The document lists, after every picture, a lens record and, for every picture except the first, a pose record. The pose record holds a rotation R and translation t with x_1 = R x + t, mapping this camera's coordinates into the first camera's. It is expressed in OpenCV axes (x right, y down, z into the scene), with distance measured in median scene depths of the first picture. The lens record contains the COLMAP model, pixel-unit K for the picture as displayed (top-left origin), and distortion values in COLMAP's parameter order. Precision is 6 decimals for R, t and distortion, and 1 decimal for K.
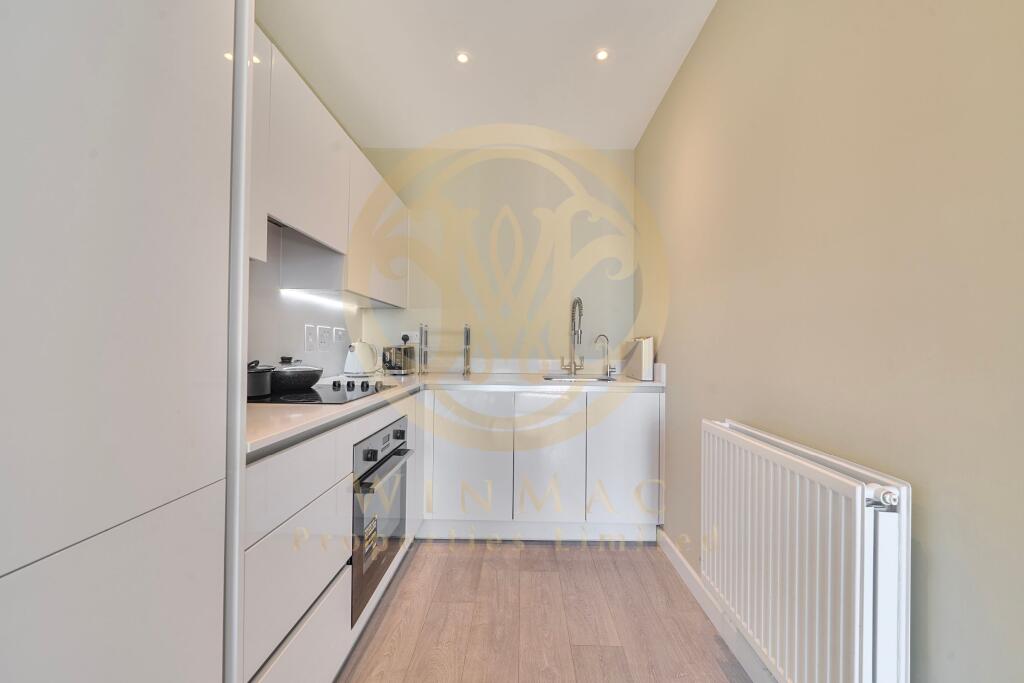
lens RADIAL K [[408.0, 0, 518.4], [0, 408.0, 343.6], [0, 0, 1]] dist [-0.002898, 0.000705]
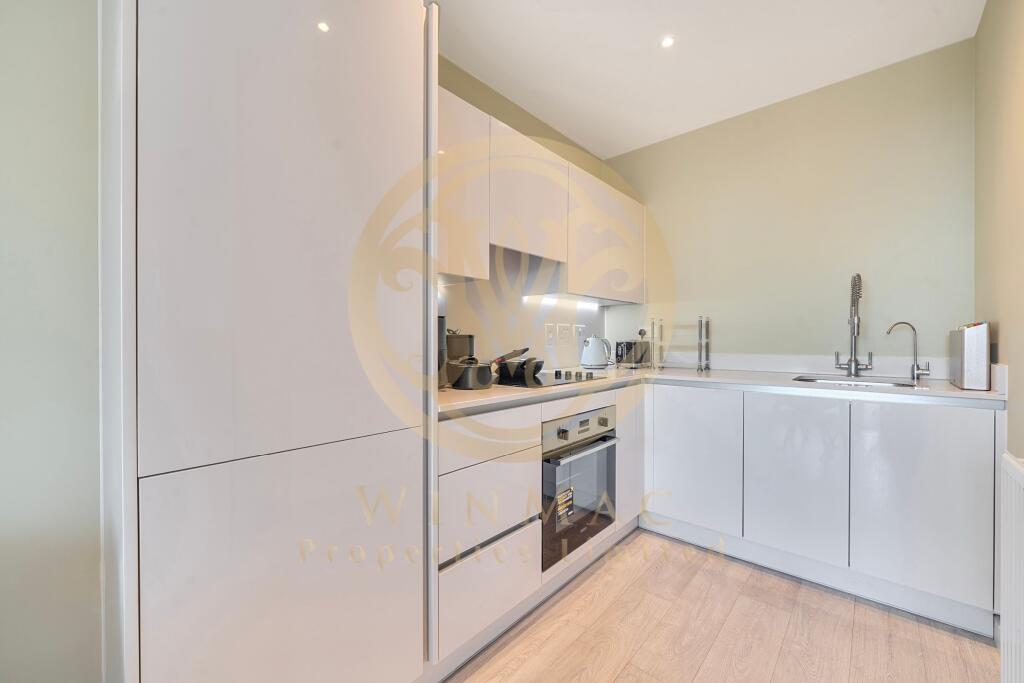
lens RADIAL K [[408.0, 0, 506.6], [0, 408.0, 341.4], [0, 0, 1]] dist [-0.002898, 0.000705]
pose [[0.751189, -0.007827, -0.660041, 0.188887], [0.013424, 0.999904, 0.003420, 0.000408], [0.659951, -0.011429, 0.751222, 0.008326]]
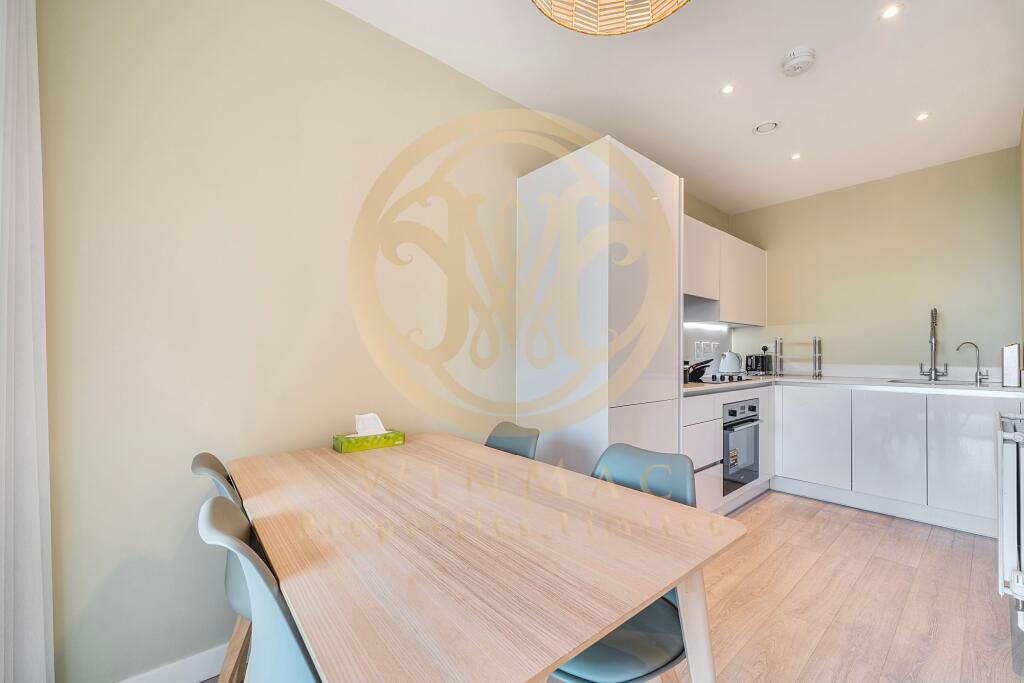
lens RADIAL K [[408.0, 0, 546.2], [0, 408.0, 347.6], [0, 0, 1]] dist [-0.002898, 0.000705]
pose [[0.689072, -0.017692, -0.724477, 0.263513], [0.009704, 0.999838, -0.015186, -0.004106], [0.724628, 0.003433, 0.689132, -0.587631]]
